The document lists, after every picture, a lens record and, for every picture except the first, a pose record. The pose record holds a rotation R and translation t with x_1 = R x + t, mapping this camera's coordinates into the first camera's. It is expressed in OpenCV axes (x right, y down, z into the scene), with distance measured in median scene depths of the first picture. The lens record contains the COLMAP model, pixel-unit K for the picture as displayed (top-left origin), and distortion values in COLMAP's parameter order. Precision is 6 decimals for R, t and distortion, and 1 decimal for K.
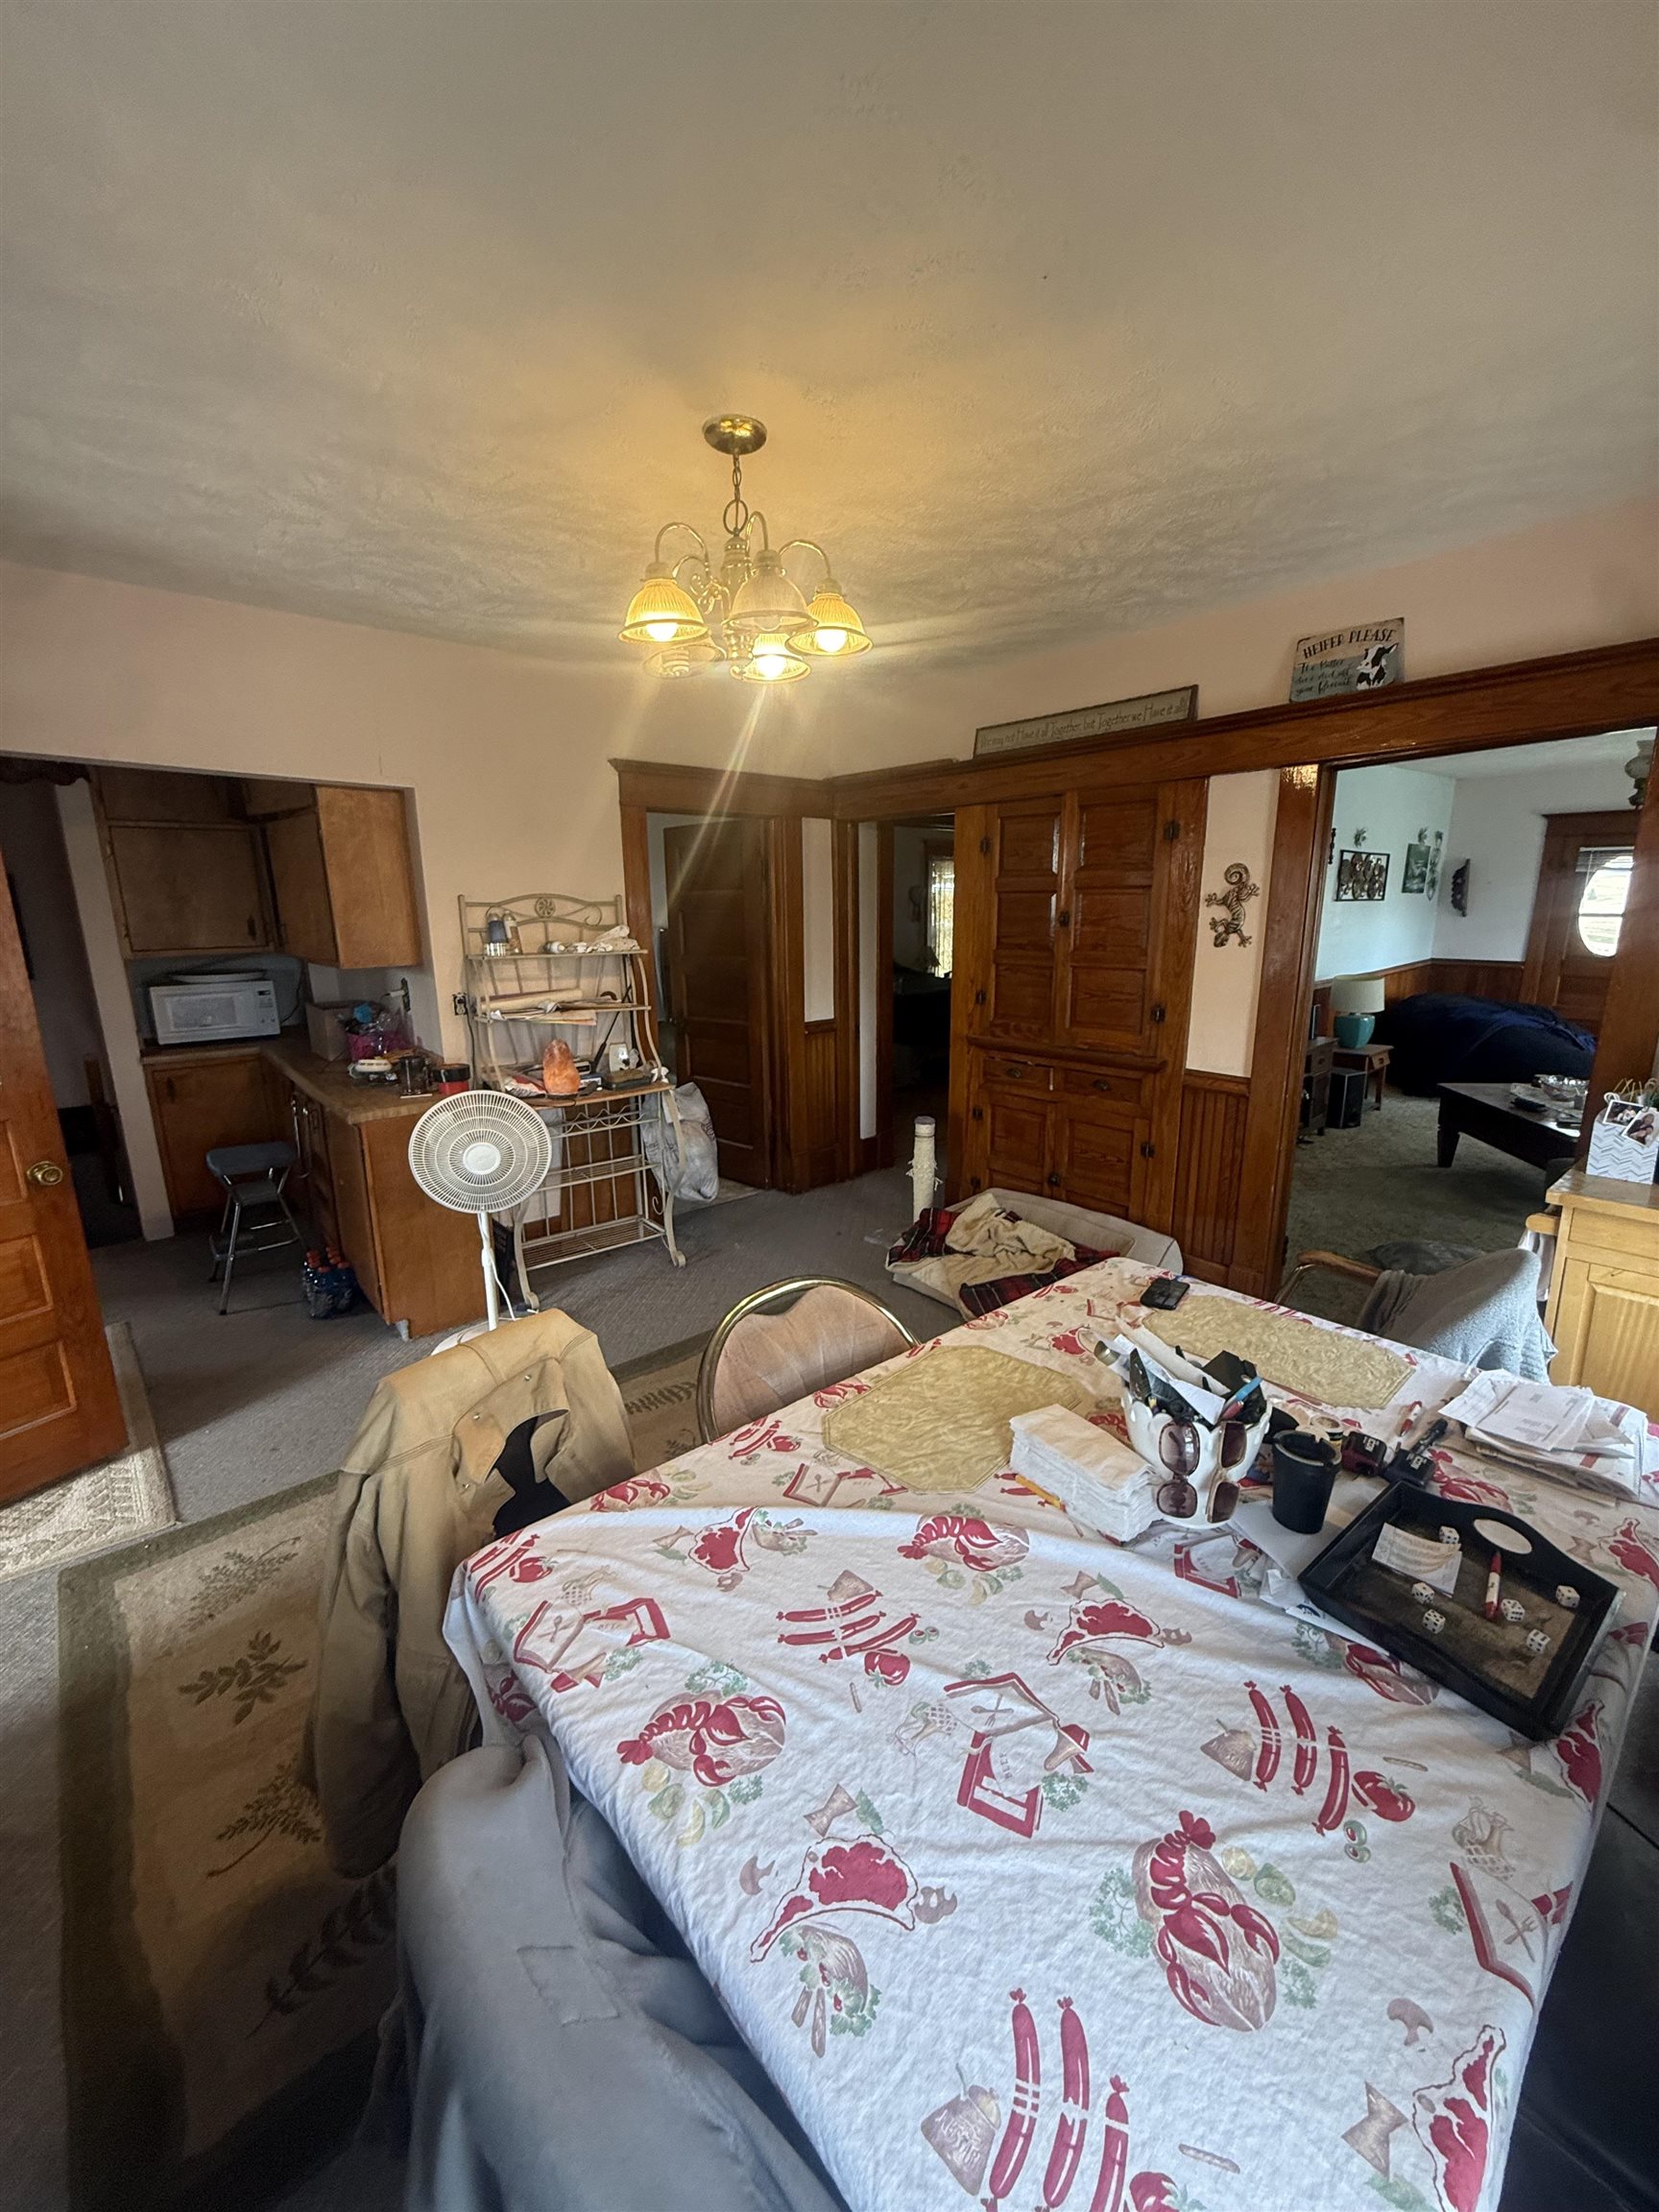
lens RADIAL K [[884.7, 0, 824.4], [0, 884.7, 1095.3], [0, 0, 1]] dist [-0.002320, -0.000021]
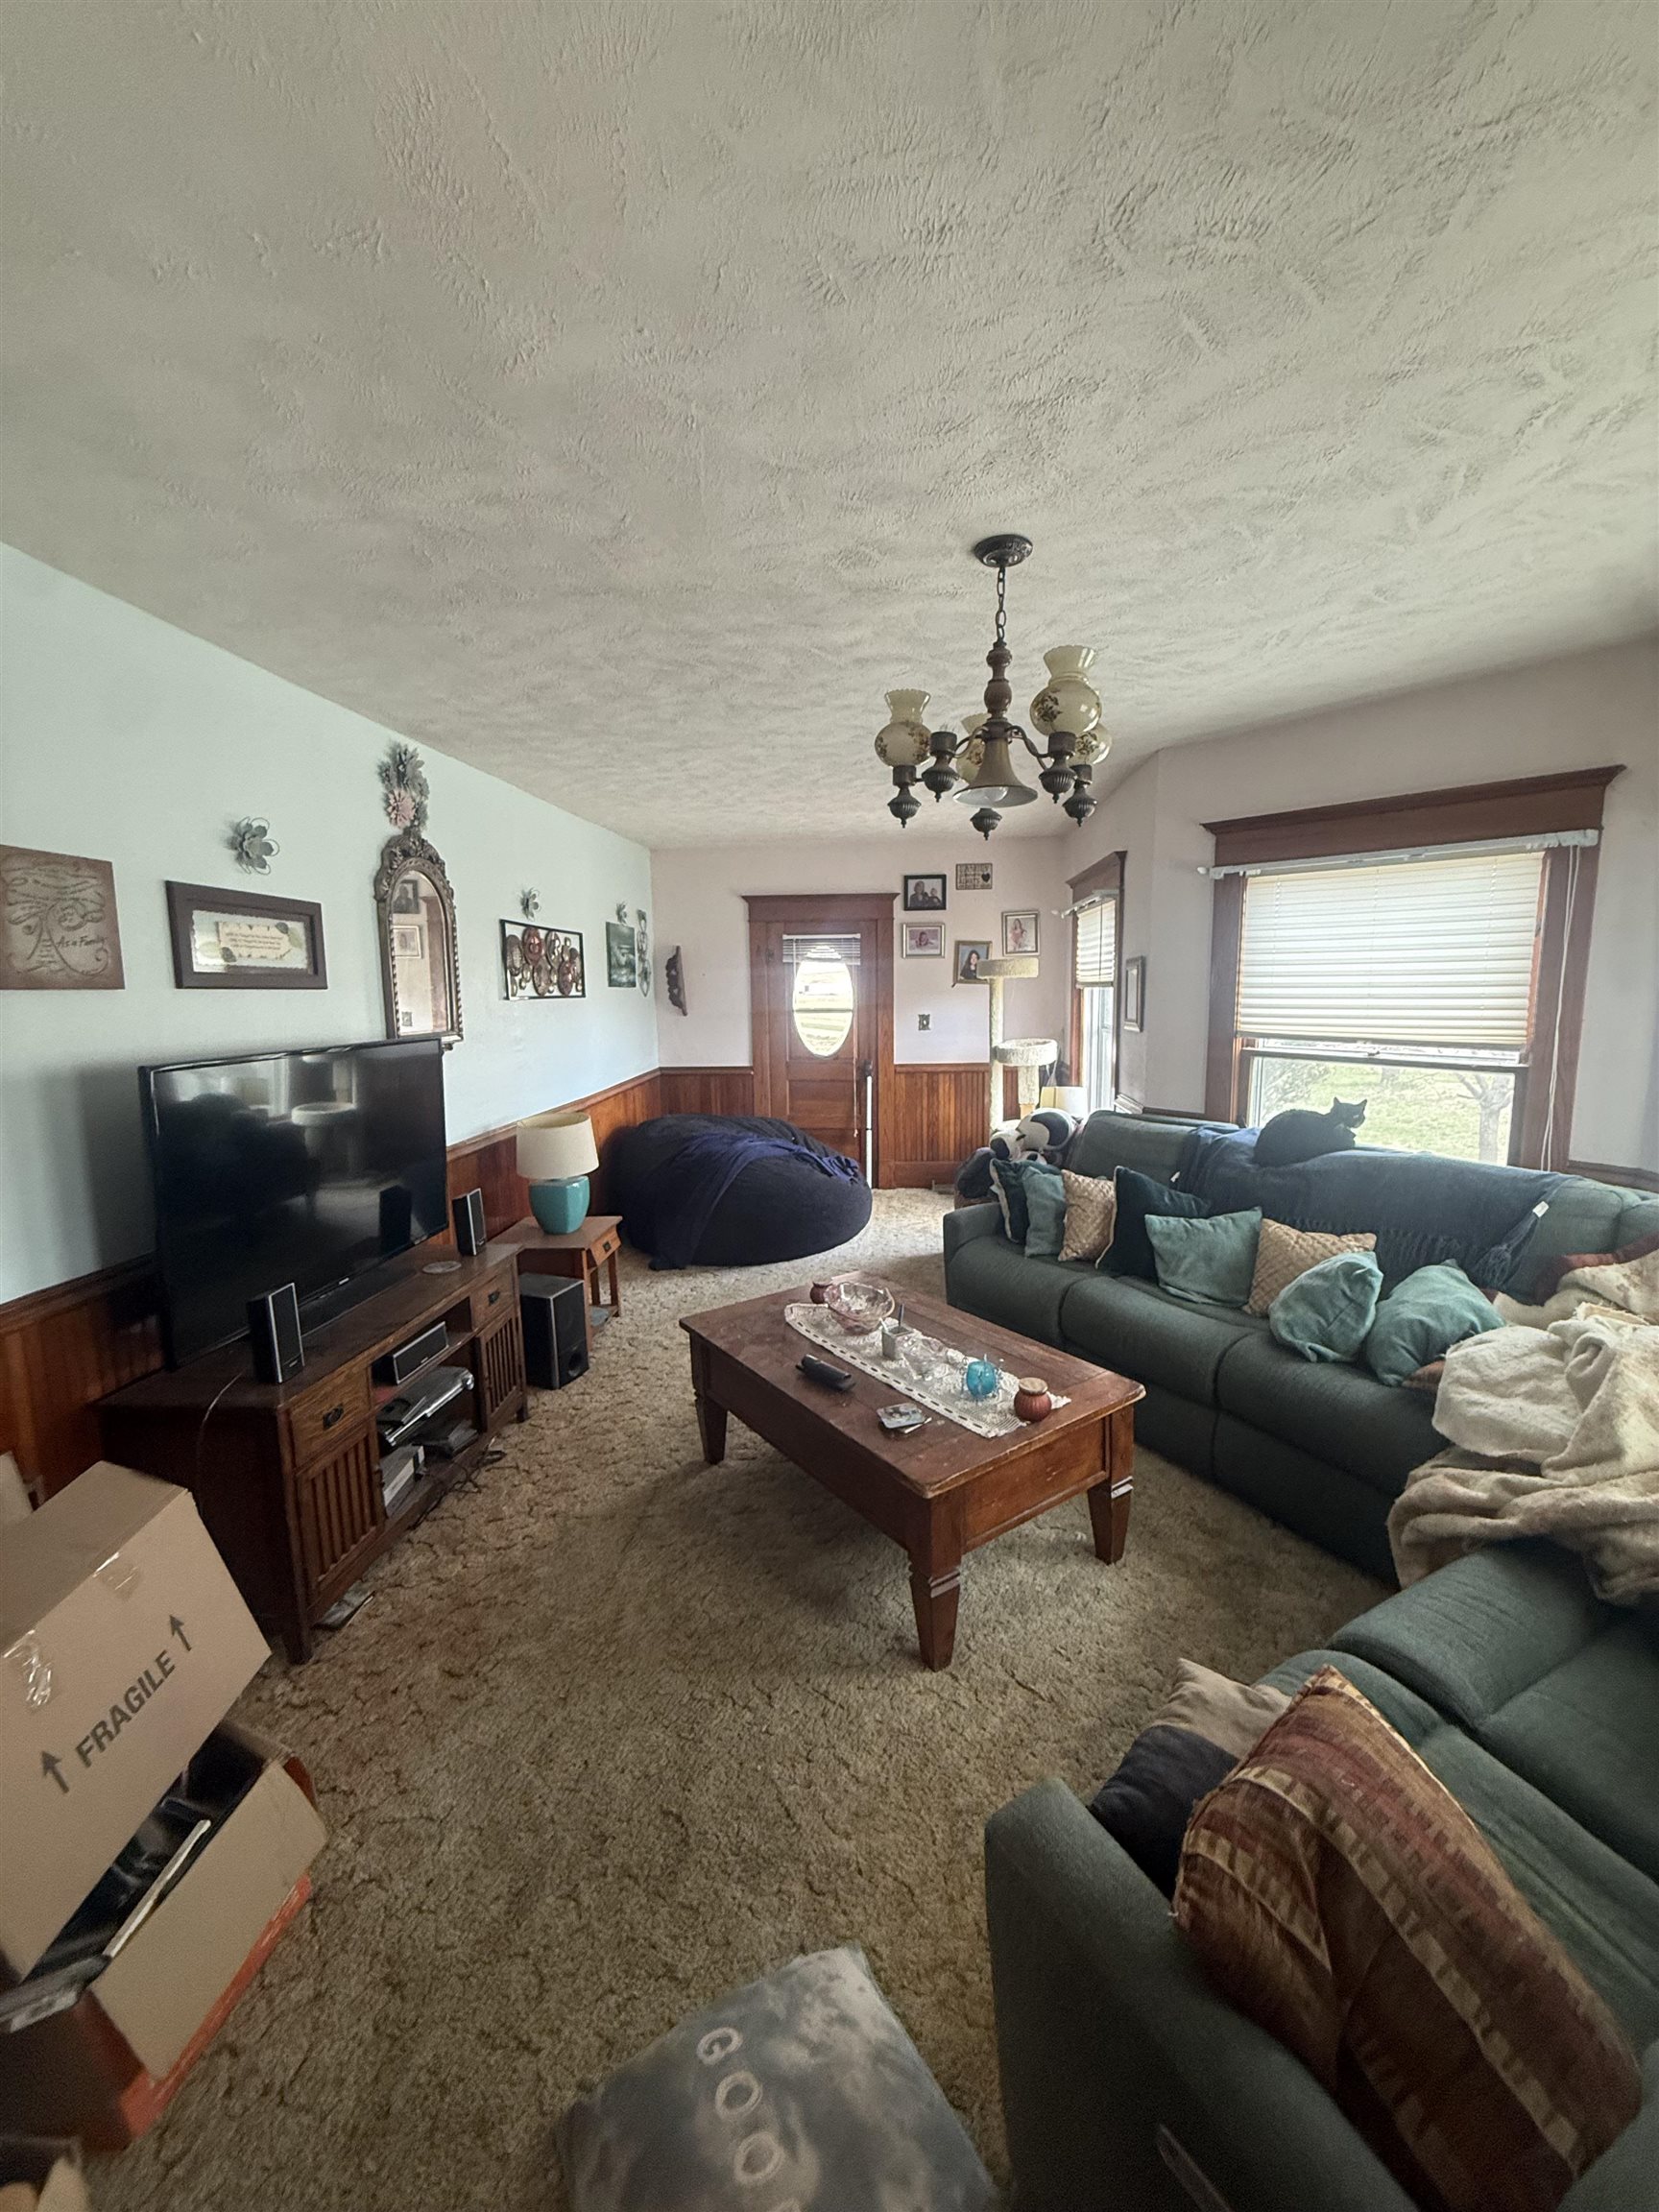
lens RADIAL K [[884.7, 0, 824.4], [0, 884.7, 1095.3], [0, 0, 1]] dist [-0.002320, -0.000021]
pose [[0.721982, -0.090340, 0.685989, 0.286839], [0.164272, 0.985473, -0.043111, -0.083687], [-0.672129, 0.143814, 0.726334, 0.379027]]
